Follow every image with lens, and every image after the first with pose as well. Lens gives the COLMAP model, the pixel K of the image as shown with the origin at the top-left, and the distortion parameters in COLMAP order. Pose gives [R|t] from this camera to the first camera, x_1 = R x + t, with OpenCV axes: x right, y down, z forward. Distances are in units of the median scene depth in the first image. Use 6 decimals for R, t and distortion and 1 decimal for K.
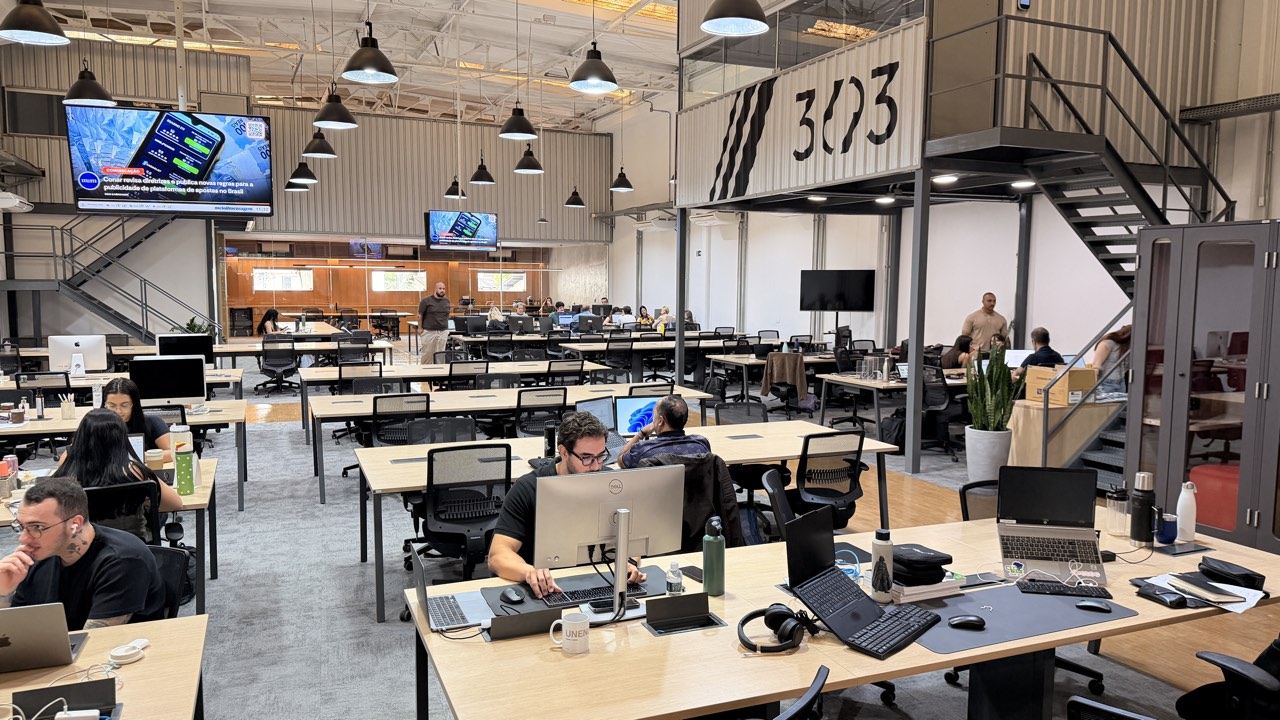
lens RADIAL K [[900.5, 0, 640.3], [0, 900.5, 359.8], [0, 0, 1]] dist [0.000782, -0.001846]
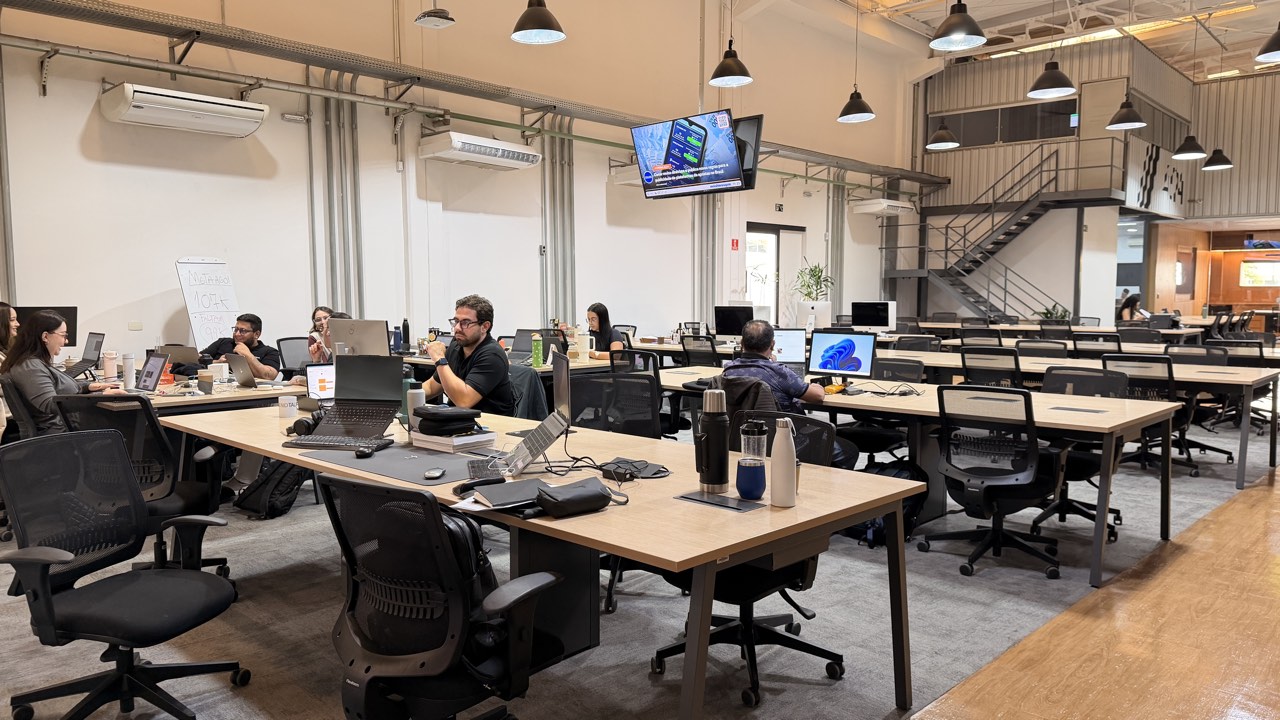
lens RADIAL K [[900.5, 0, 639.8], [0, 900.5, 367.7], [0, 0, 1]] dist [0.000782, -0.001846]
pose [[0.406856, 0.067573, -0.910990, 0.717233], [-0.072069, 0.996526, 0.041731, 0.048355], [0.910645, 0.048676, 0.410312, 0.389761]]
